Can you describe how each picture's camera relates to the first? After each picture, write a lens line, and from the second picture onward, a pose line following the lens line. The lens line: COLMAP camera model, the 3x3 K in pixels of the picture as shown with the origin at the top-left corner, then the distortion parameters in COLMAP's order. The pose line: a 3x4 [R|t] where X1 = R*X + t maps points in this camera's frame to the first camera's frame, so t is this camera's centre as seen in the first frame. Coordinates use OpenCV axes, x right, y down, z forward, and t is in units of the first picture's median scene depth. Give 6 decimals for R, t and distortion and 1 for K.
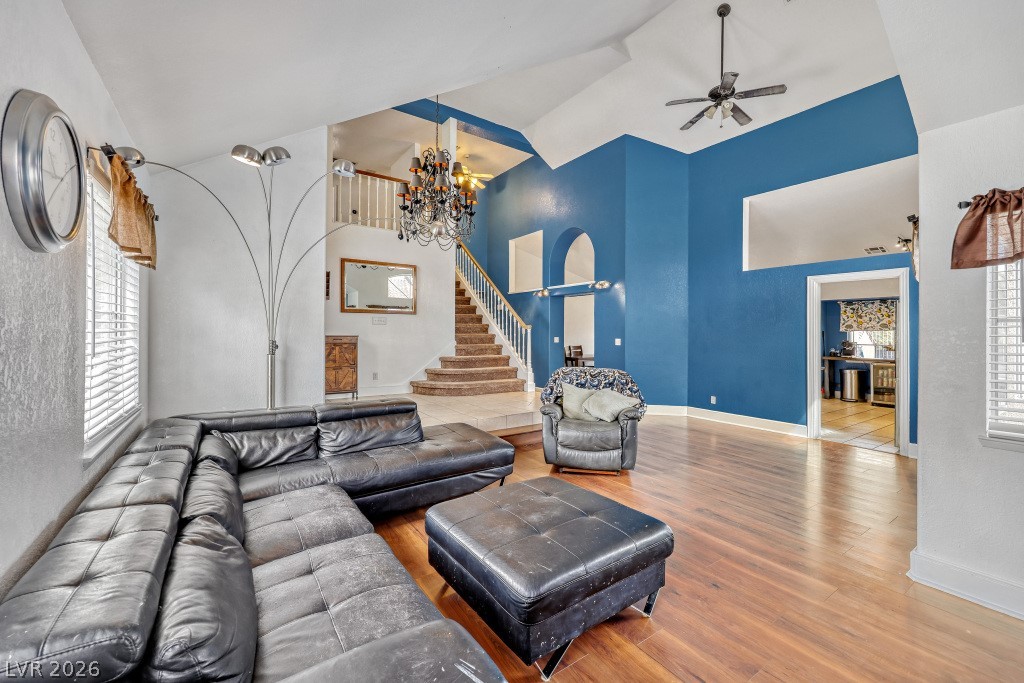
lens RADIAL K [[413.3, 0, 507.8], [0, 413.3, 327.4], [0, 0, 1]] dist [0.000907, 0.000072]
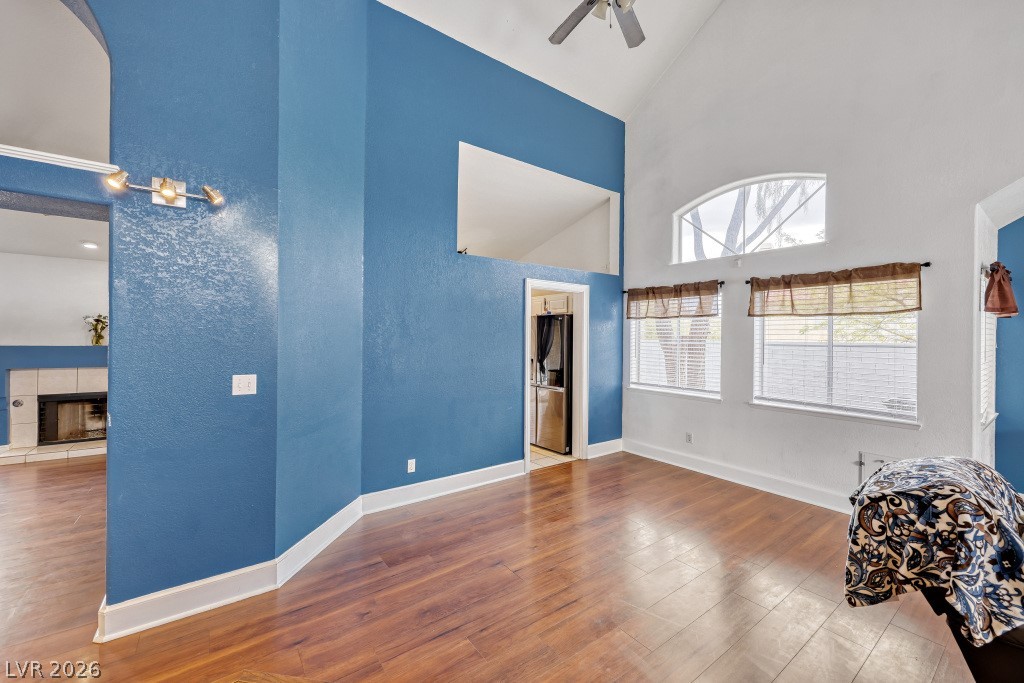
lens RADIAL K [[413.3, 0, 510.4], [0, 413.3, 336.6], [0, 0, 1]] dist [0.000907, 0.000072]
pose [[-0.048046, -0.010150, 0.998794, -0.062438], [-0.024234, 0.999666, 0.008993, -0.009629], [-0.998551, -0.023773, -0.048276, 0.687702]]
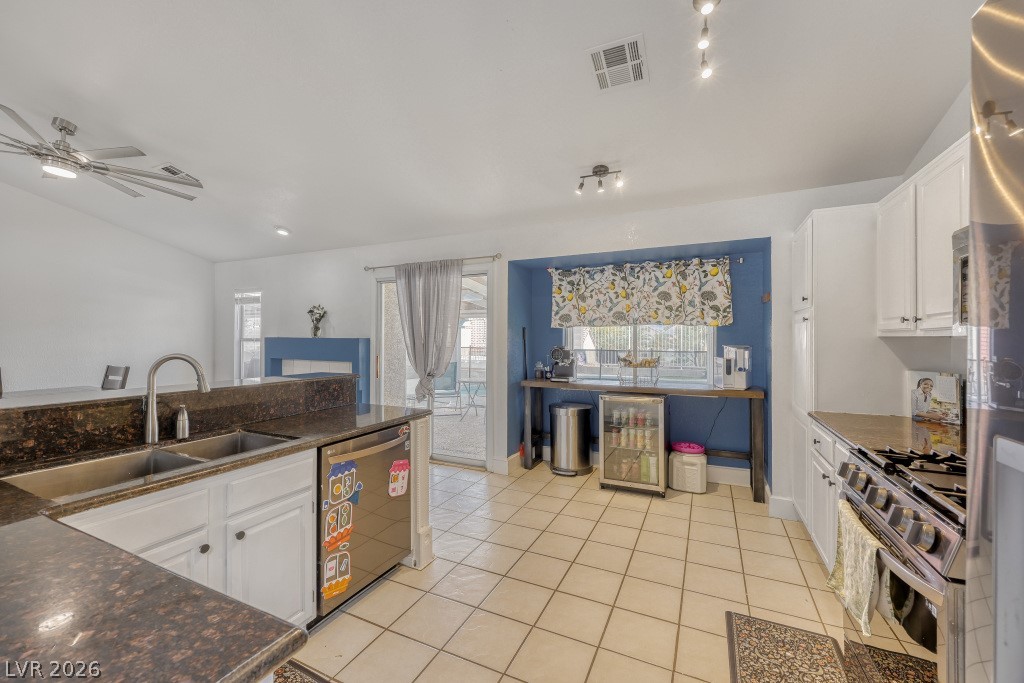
lens RADIAL K [[413.3, 0, 509.5], [0, 413.3, 337.7], [0, 0, 1]] dist [0.000907, 0.000072]
pose [[0.863189, -0.008755, 0.504805, 0.524670], [-0.001150, 0.999813, 0.019308, 0.012490], [-0.504879, -0.017247, 0.863018, 0.614617]]
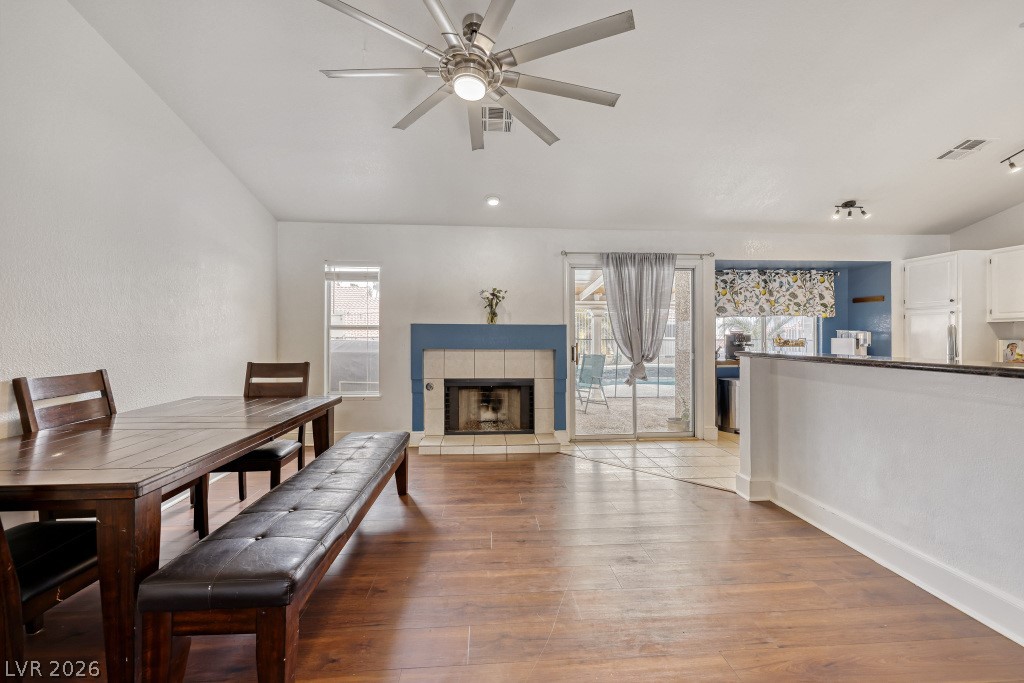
lens RADIAL K [[413.3, 0, 510.6], [0, 413.3, 332.2], [0, 0, 1]] dist [0.000907, 0.000072]
pose [[0.494169, -0.003587, 0.869359, 0.135289], [-0.008175, 0.999928, 0.008772, 0.029749], [-0.869328, -0.011442, 0.494104, 0.990997]]
